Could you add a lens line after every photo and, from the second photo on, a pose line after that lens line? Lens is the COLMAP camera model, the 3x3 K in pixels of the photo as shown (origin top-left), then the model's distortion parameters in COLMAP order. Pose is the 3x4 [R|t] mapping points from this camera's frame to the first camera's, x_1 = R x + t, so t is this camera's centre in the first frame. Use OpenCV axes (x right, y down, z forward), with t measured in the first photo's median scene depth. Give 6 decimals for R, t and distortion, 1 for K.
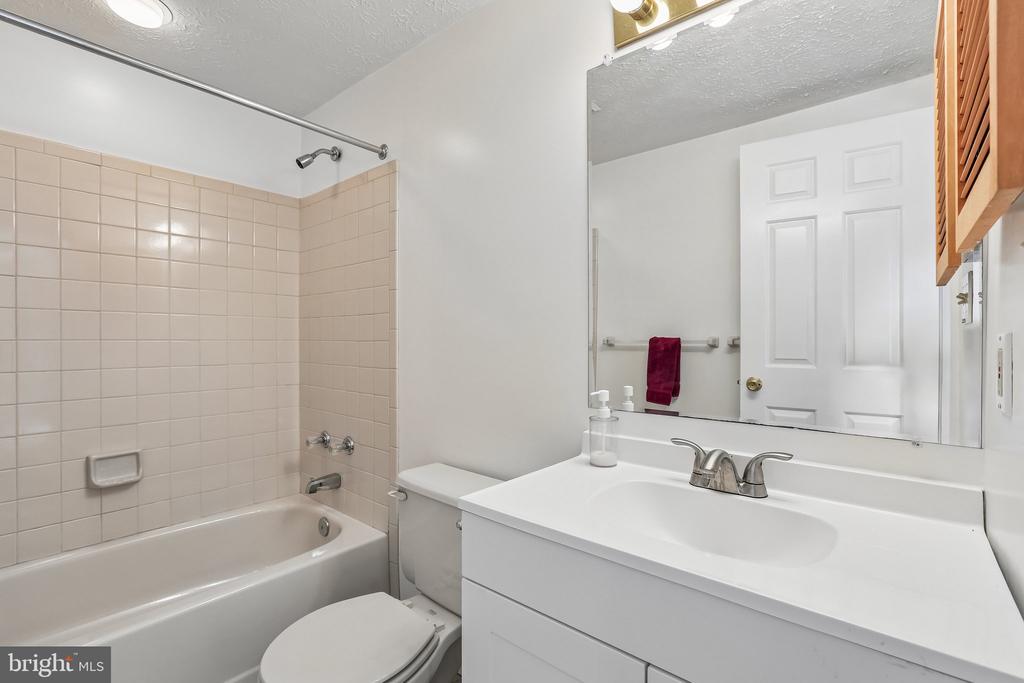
lens RADIAL K [[468.7, 0, 512.0], [0, 468.7, 341.5], [0, 0, 1]] dist [-0.026143, 0.000348]
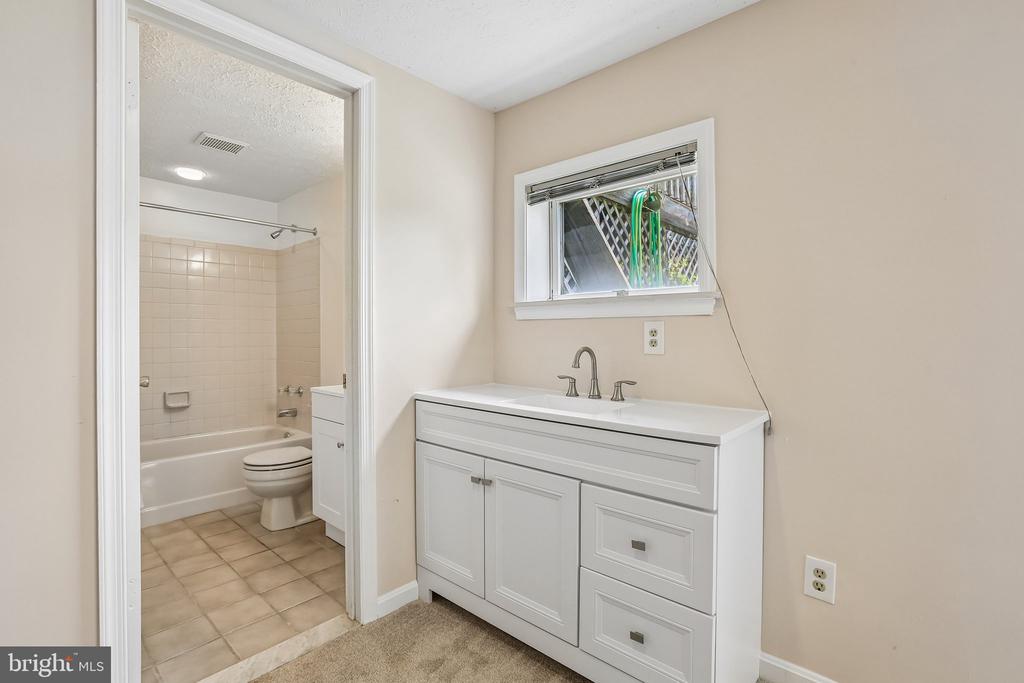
lens RADIAL K [[478.1, 0, 505.7], [0, 478.1, 337.5], [0, 0, 1]] dist [-0.032522, 0.001707]
pose [[0.998855, 0.001048, -0.047836, 0.524547], [-0.000808, 0.999987, 0.005047, 0.004303], [0.047841, -0.005003, 0.998842, -0.784211]]
